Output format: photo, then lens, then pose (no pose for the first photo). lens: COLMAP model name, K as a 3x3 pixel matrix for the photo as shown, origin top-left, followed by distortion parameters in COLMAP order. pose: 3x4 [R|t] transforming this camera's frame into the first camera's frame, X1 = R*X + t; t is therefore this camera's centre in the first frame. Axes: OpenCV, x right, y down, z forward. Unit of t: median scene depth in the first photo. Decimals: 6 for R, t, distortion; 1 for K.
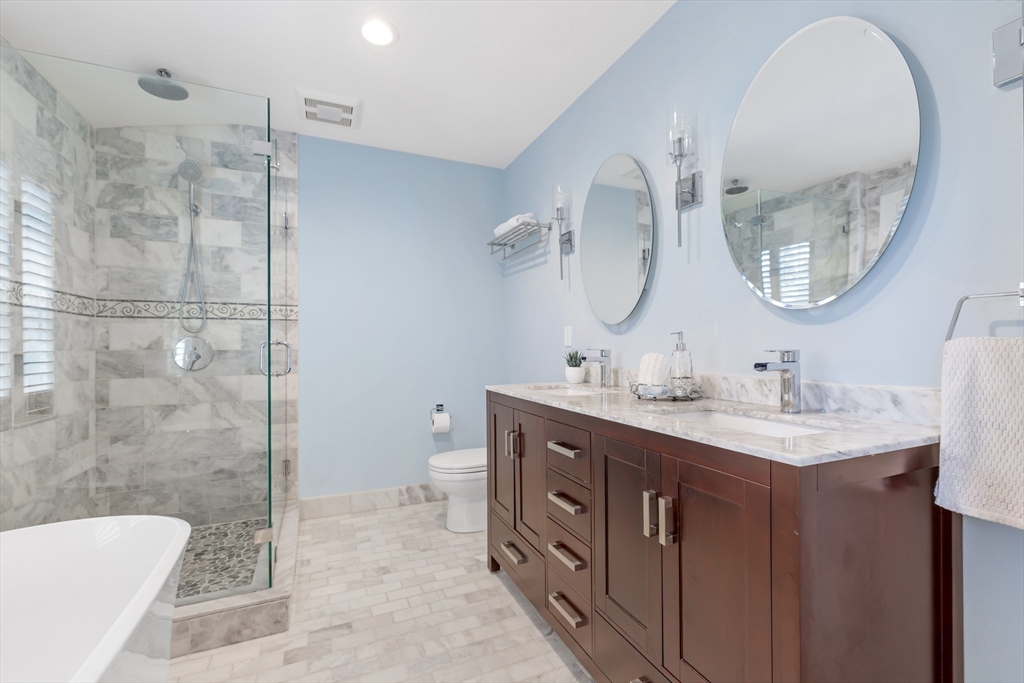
lens RADIAL K [[441.4, 0, 512.0], [0, 441.4, 342.3], [0, 0, 1]] dist [-0.000057, 0.000059]
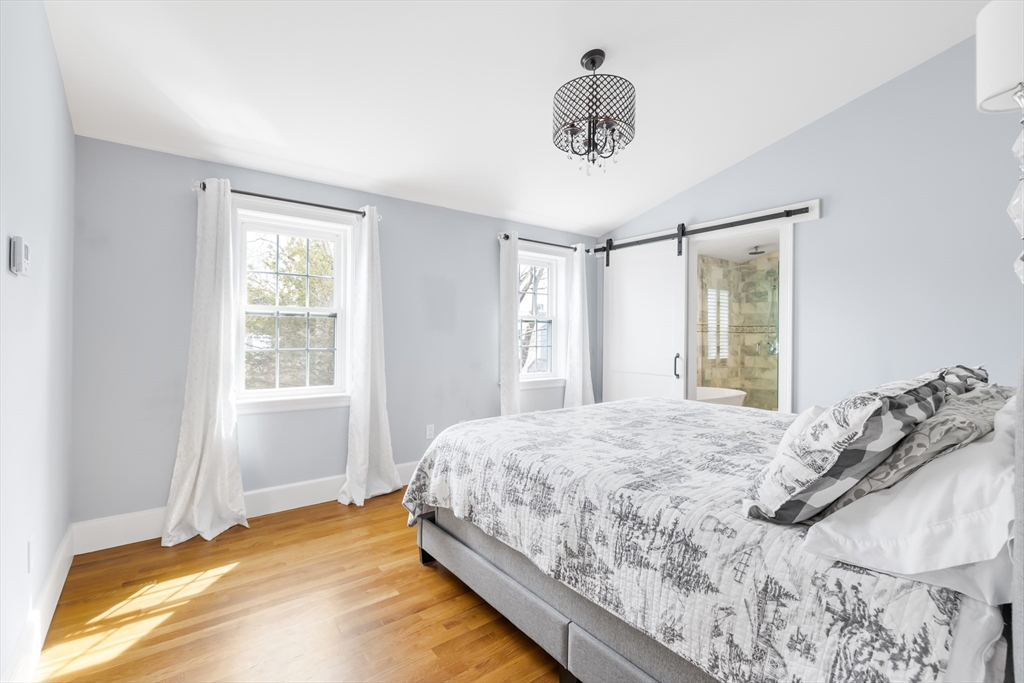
lens RADIAL K [[441.4, 0, 511.0], [0, 441.4, 336.4], [0, 0, 1]] dist [-0.000057, 0.000059]
pose [[0.258510, 0.008051, -0.965975, 1.315804], [-0.001093, 0.999967, 0.008041, -0.056242], [0.966008, -0.001023, 0.258510, -1.070440]]
